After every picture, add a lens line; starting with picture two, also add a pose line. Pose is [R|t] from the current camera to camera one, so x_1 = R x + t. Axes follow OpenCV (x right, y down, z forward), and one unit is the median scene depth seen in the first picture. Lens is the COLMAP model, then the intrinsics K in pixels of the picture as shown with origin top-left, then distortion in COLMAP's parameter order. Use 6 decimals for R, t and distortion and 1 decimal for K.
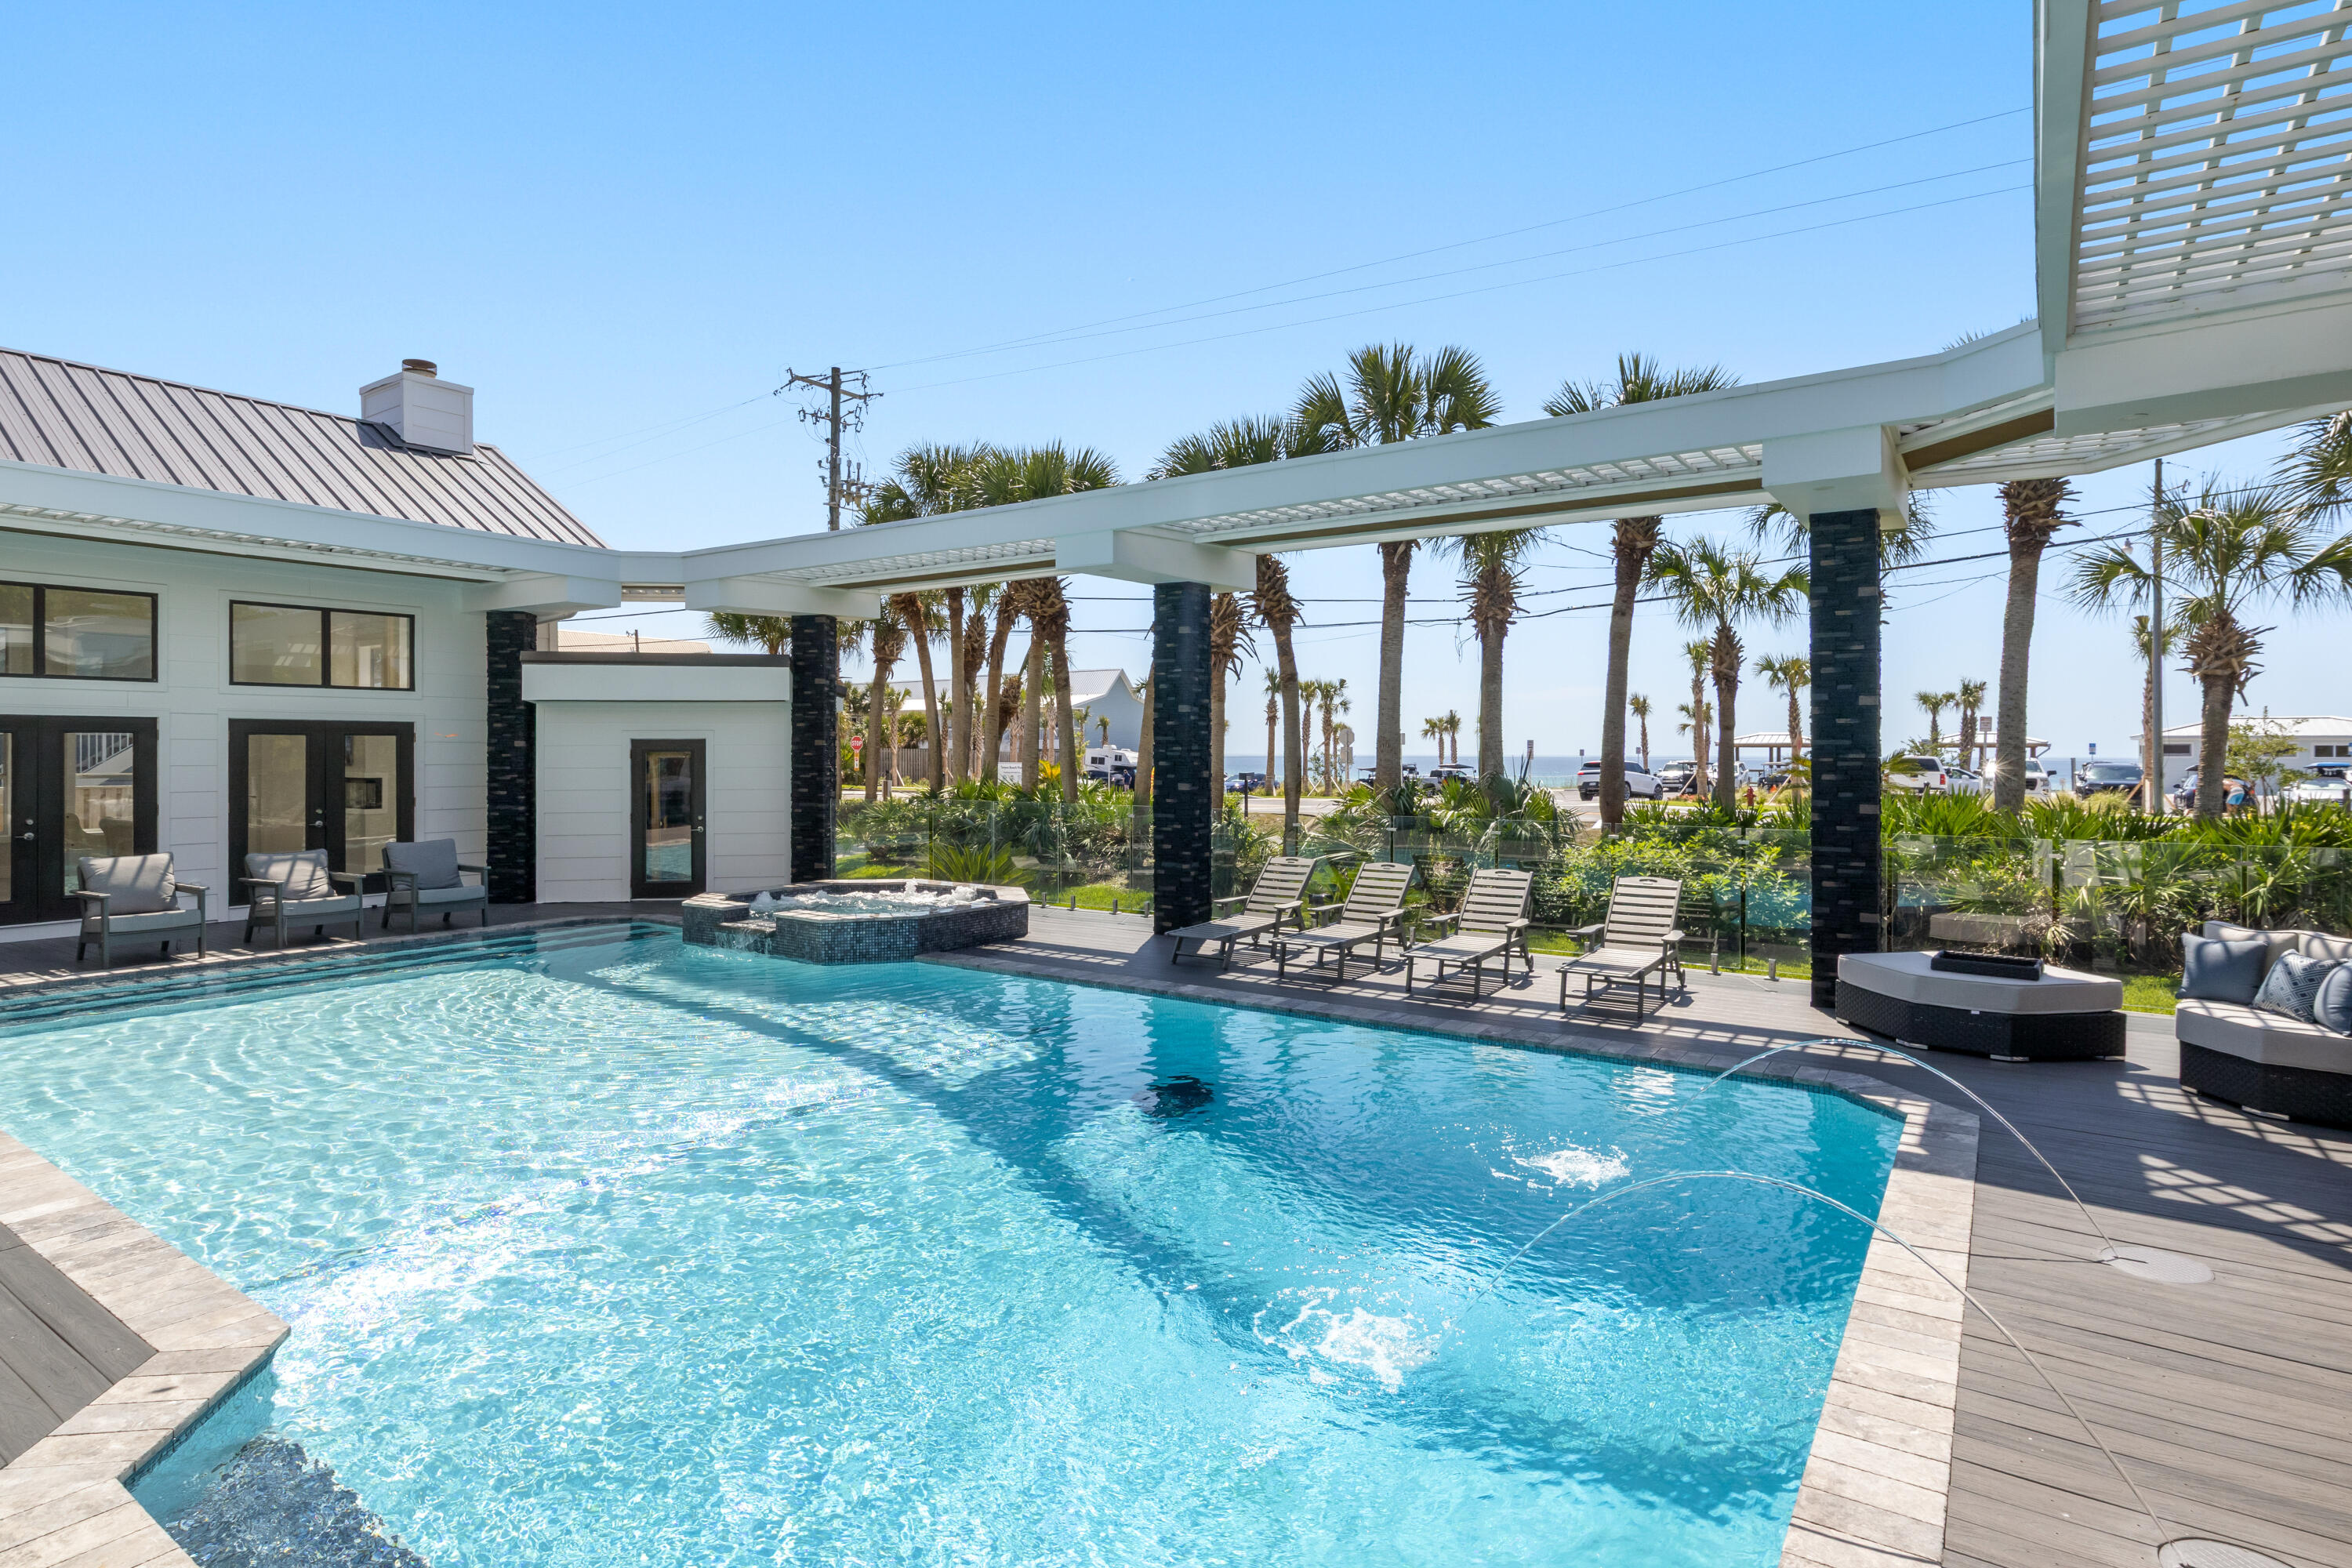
lens RADIAL K [[1187.3, 0, 1161.8], [0, 1187.3, 778.2], [0, 0, 1]] dist [-0.017999, 0.002462]
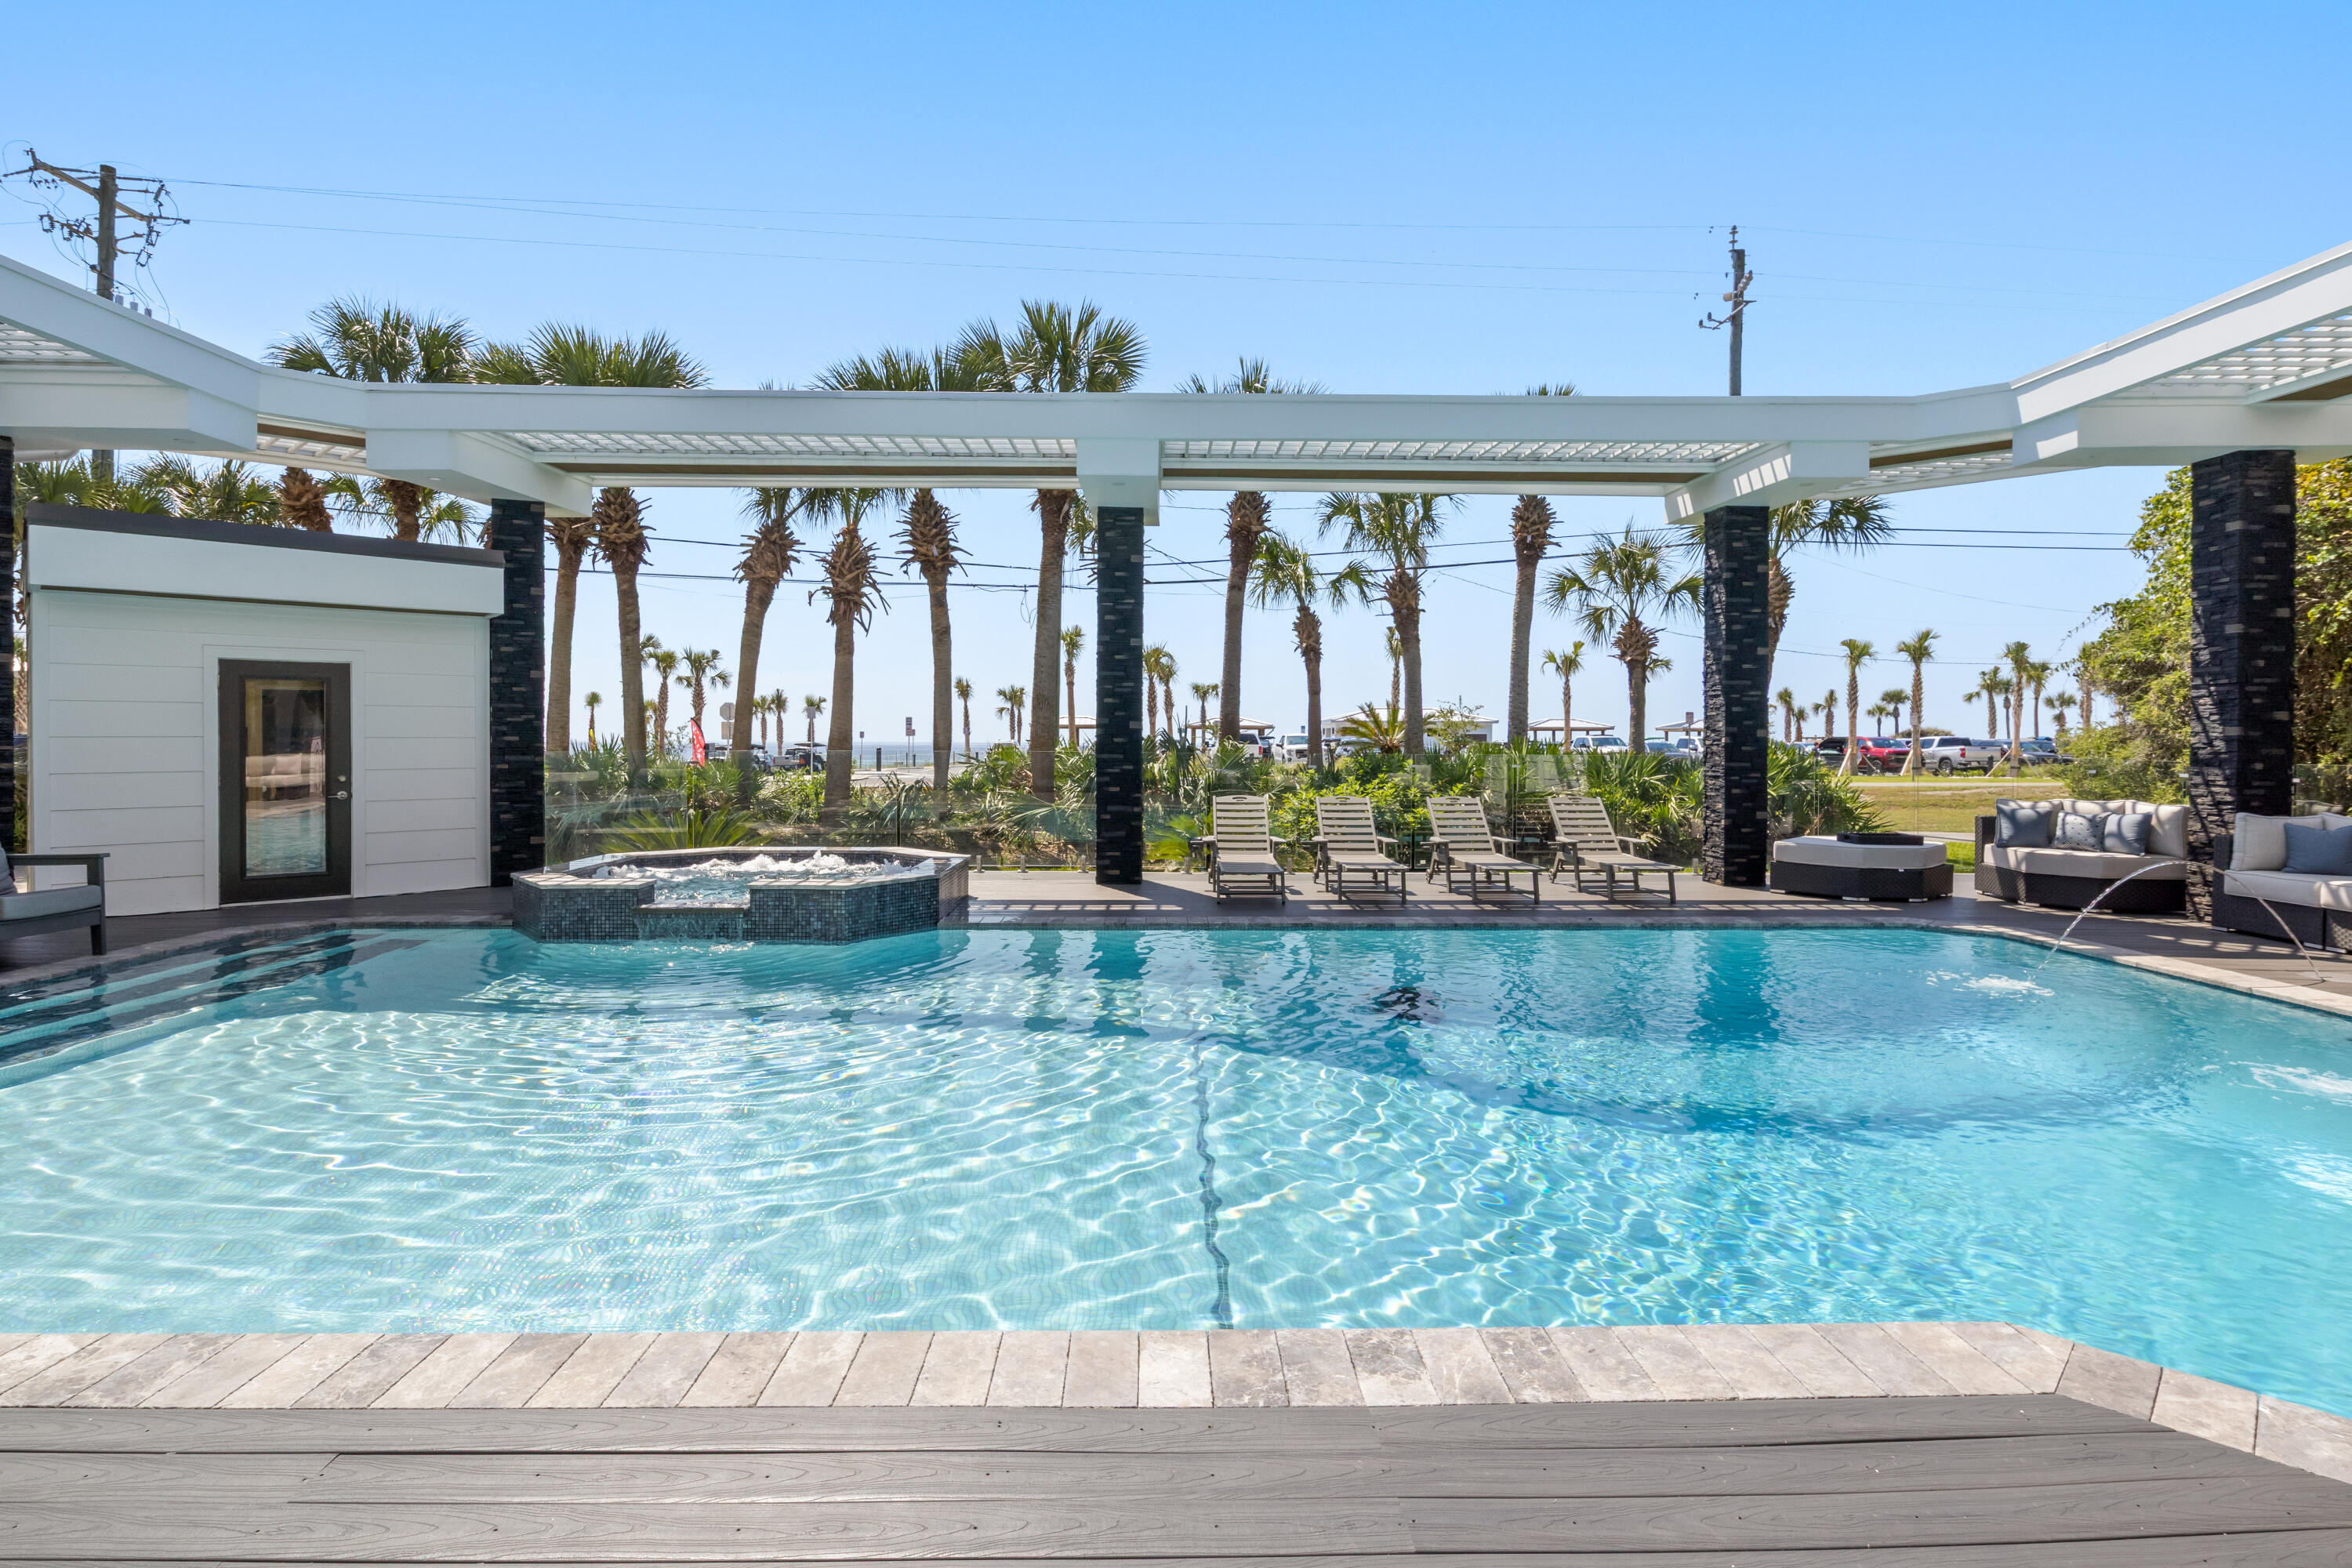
lens RADIAL K [[1187.3, 0, 1157.8], [0, 1187.3, 769.4], [0, 0, 1]] dist [-0.017999, 0.002462]
pose [[0.817831, -0.011467, 0.575344, -0.368475], [0.009209, 0.999934, 0.006840, 0.025857], [-0.575384, -0.000295, 0.817883, 0.162417]]
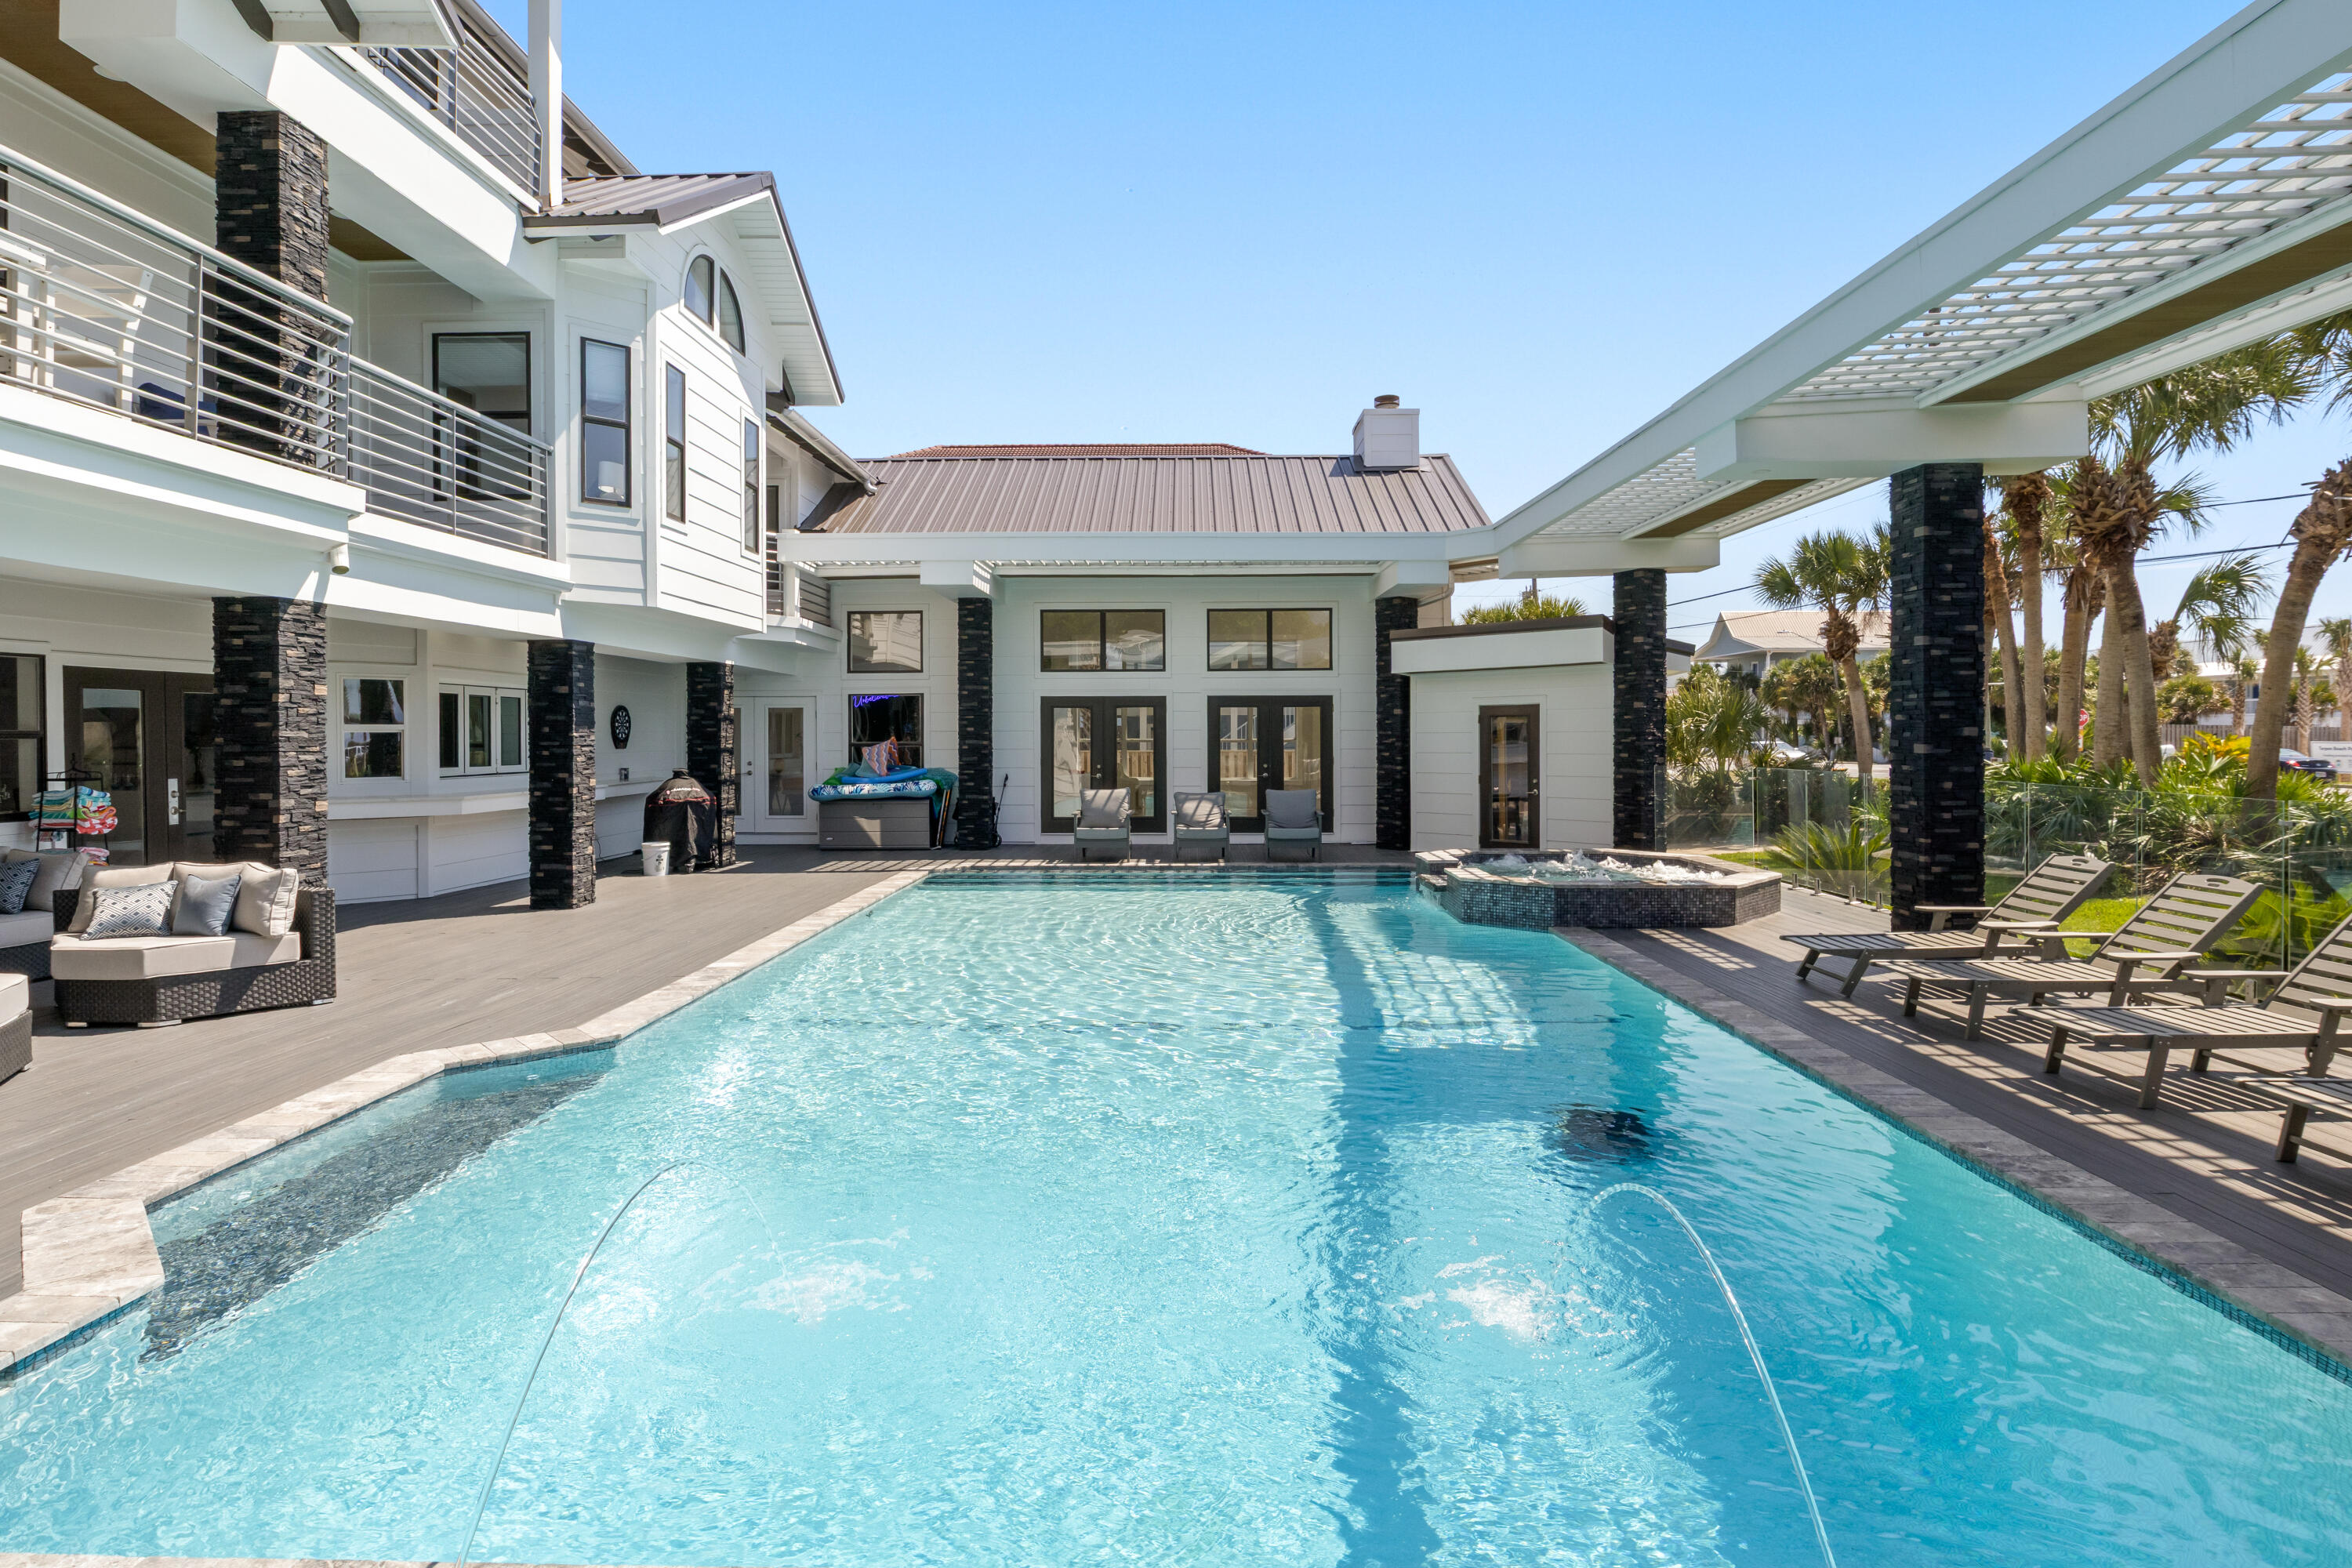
lens RADIAL K [[1187.3, 0, 1171.7], [0, 1187.3, 747.2], [0, 0, 1]] dist [-0.017999, 0.002462]
pose [[0.555086, 0.006155, -0.831770, 0.268637], [-0.015023, 0.999884, -0.002627, 0.010688], [0.831658, 0.013954, 0.555114, 0.158551]]
